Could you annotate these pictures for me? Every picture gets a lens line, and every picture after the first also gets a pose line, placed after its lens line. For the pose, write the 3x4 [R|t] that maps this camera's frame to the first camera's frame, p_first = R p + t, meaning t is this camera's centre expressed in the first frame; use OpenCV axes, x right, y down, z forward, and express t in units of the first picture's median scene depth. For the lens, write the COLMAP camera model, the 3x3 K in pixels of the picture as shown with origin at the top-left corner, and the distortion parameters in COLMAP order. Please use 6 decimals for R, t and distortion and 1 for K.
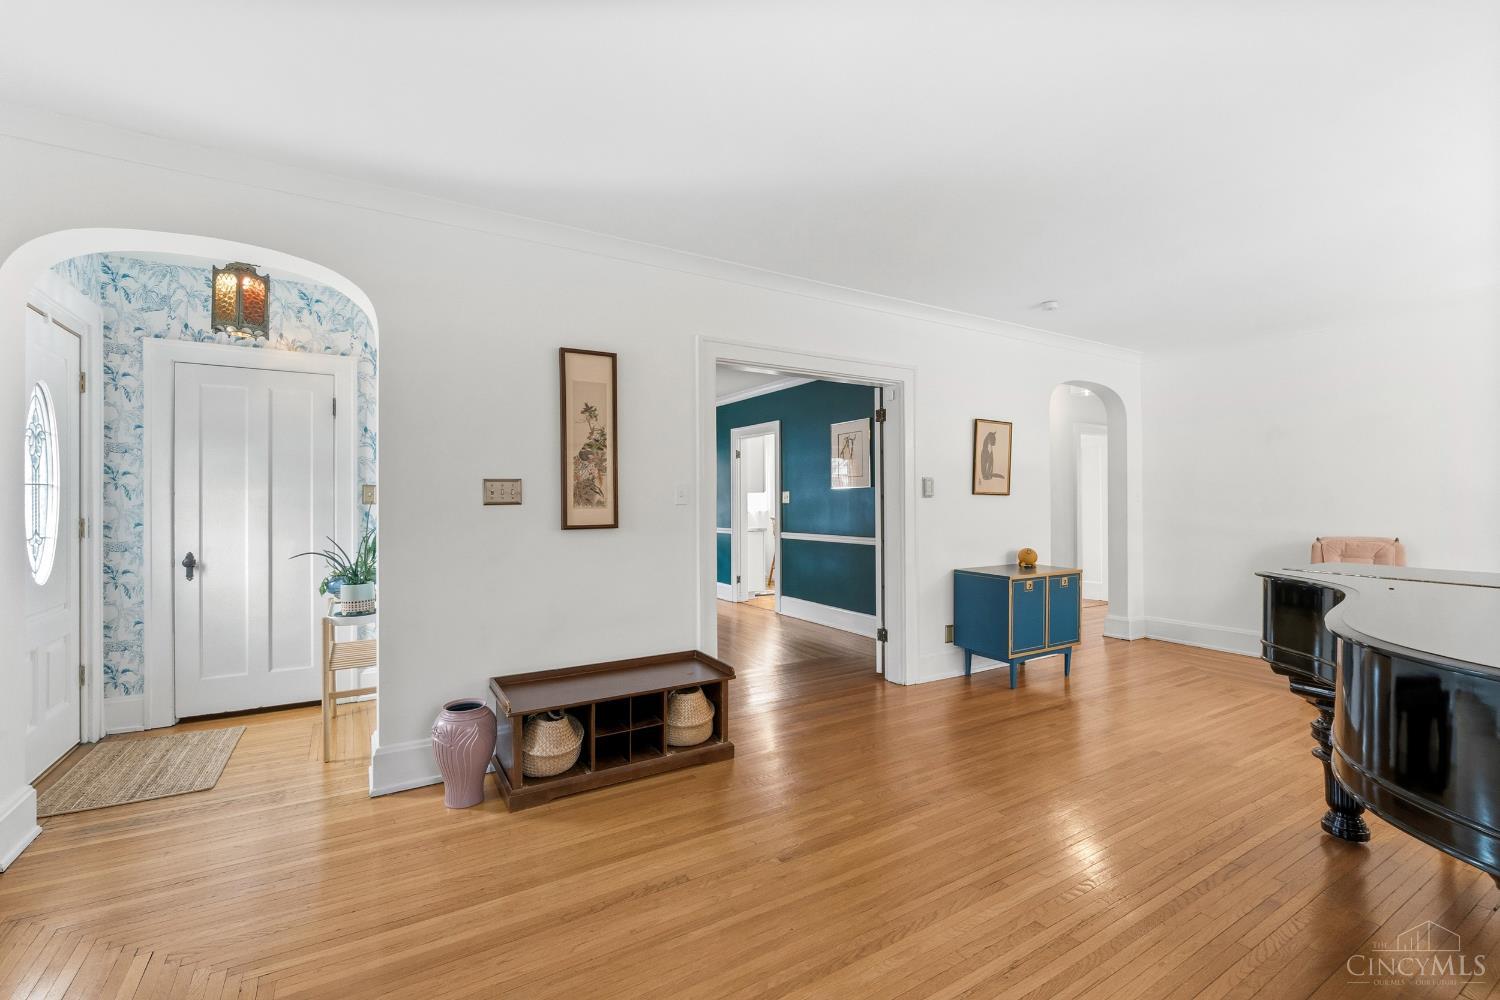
lens RADIAL K [[643.5, 0, 747.6], [0, 643.5, 496.4], [0, 0, 1]] dist [-0.000278, 0.000114]
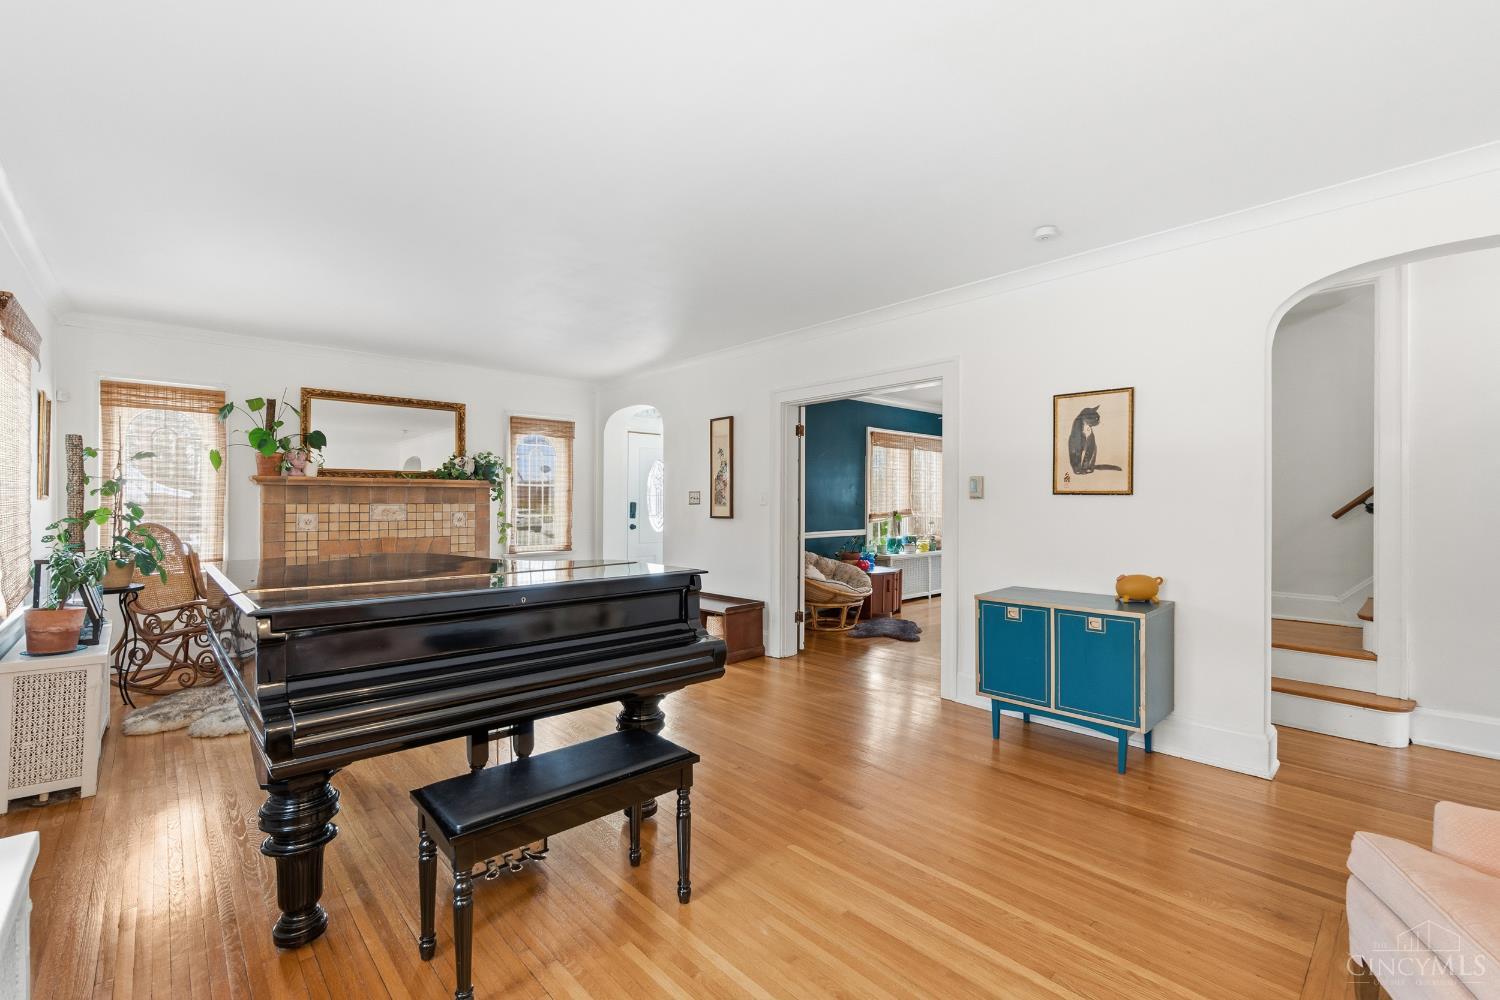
lens RADIAL K [[643.5, 0, 748.4], [0, 643.5, 493.2], [0, 0, 1]] dist [-0.000278, 0.000114]
pose [[0.207448, -0.014377, -0.978140, 1.109541], [0.005510, 0.999893, -0.013528, 0.003991], [0.978231, -0.002584, 0.207505, 0.527055]]
